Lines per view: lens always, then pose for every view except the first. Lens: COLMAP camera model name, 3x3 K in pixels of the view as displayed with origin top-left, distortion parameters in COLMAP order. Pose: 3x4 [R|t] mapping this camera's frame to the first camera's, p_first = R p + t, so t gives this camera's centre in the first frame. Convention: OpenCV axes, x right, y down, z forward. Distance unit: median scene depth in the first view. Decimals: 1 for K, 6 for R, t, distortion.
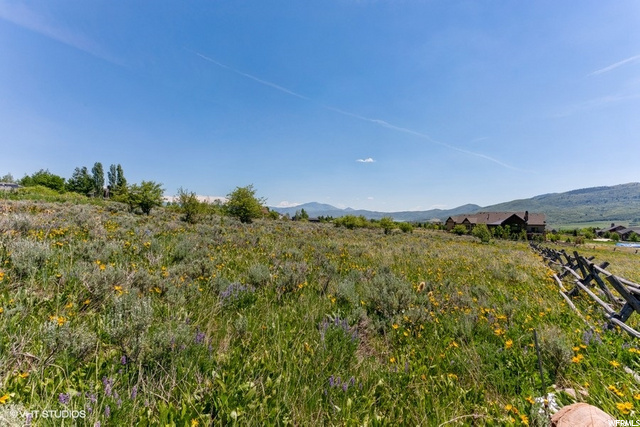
lens RADIAL K [[299.6, 0, 317.4], [0, 299.6, 212.4], [0, 0, 1]] dist [0.019040, 0.008340]
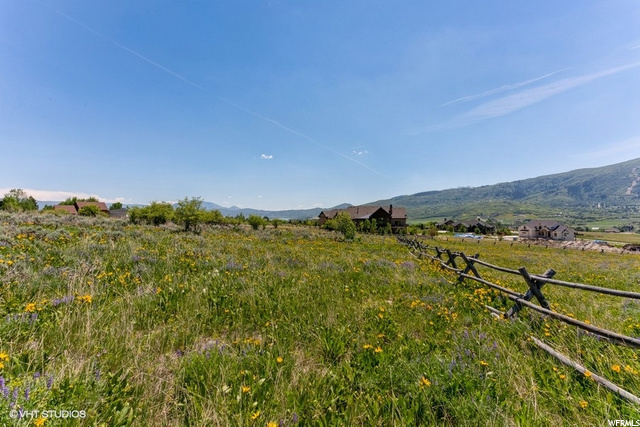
lens RADIAL K [[299.6, 0, 317.4], [0, 299.6, 212.4], [0, 0, 1]] dist [0.019040, 0.008340]
pose [[0.929802, -0.002730, 0.368051, 0.110900], [0.001177, 0.999989, 0.004445, 0.016713], [-0.368059, -0.003699, 0.929795, 0.183748]]
